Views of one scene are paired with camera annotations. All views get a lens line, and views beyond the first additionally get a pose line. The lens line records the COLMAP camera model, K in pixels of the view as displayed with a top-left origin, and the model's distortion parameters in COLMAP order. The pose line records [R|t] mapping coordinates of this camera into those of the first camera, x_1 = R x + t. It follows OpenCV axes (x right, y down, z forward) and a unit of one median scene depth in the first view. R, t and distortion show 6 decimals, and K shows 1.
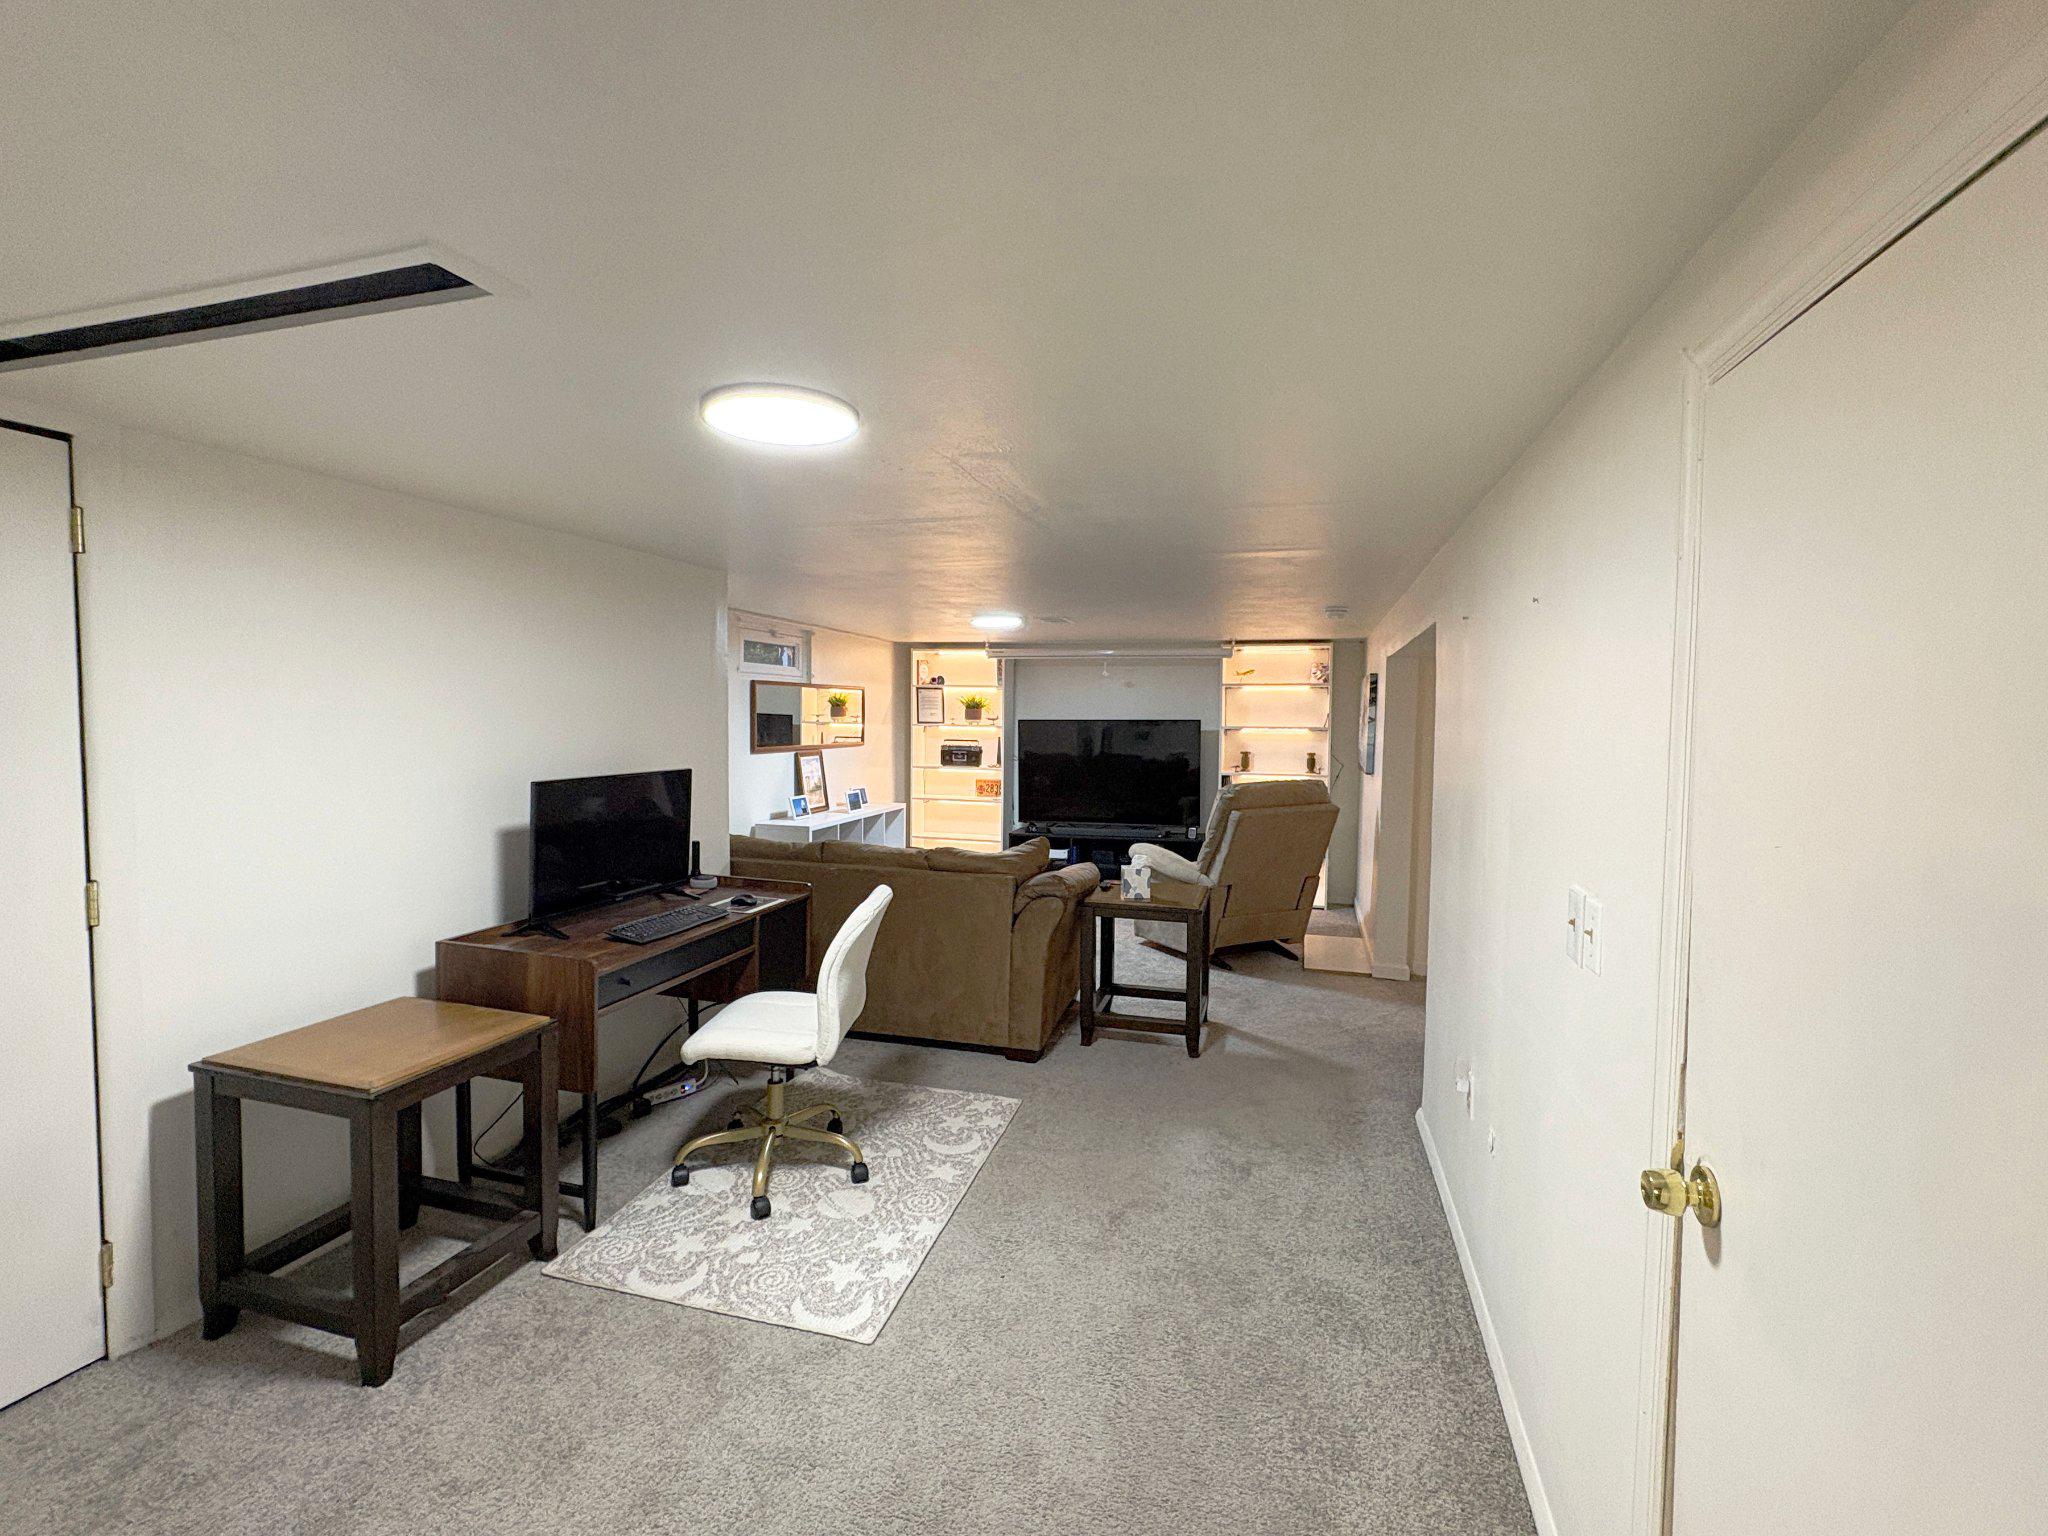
lens RADIAL K [[944.1, 0, 1024.0], [0, 944.1, 768.0], [0, 0, 1]] dist [-0.000096, -0.000014]
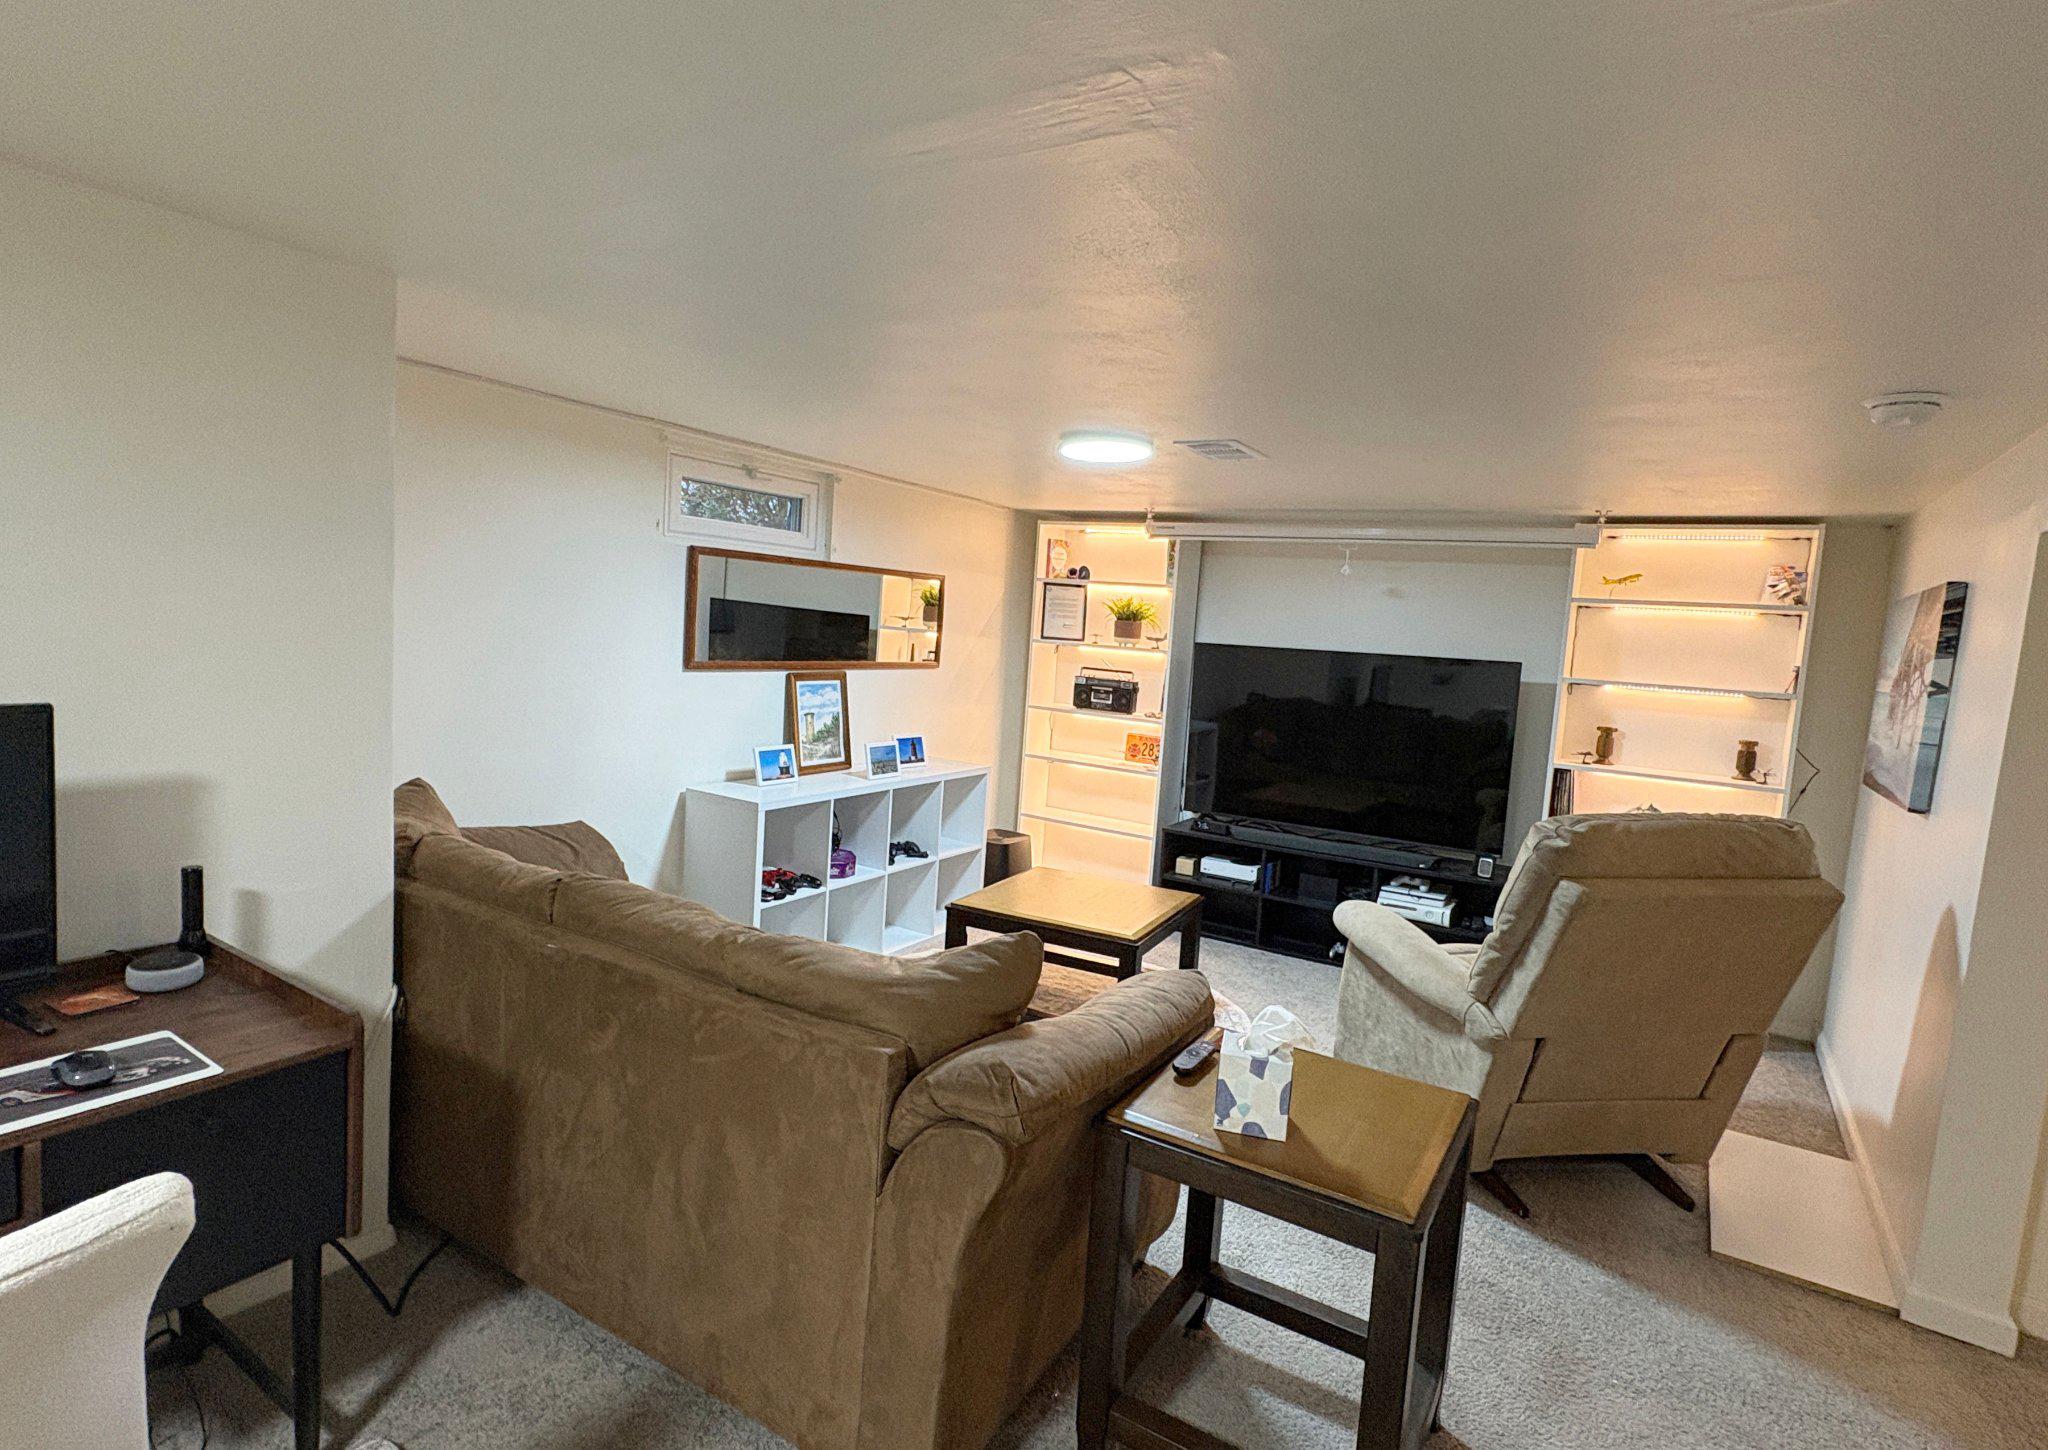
lens RADIAL K [[1054.2, 0, 1024.0], [0, 1054.2, 725.0], [0, 0, 1]] dist [-0.000027, 0.001116]
pose [[0.960381, 0.081458, -0.266521, 0.077362], [-0.073257, 0.996487, 0.040585, -0.019122], [0.268890, -0.019452, 0.962974, 0.340552]]
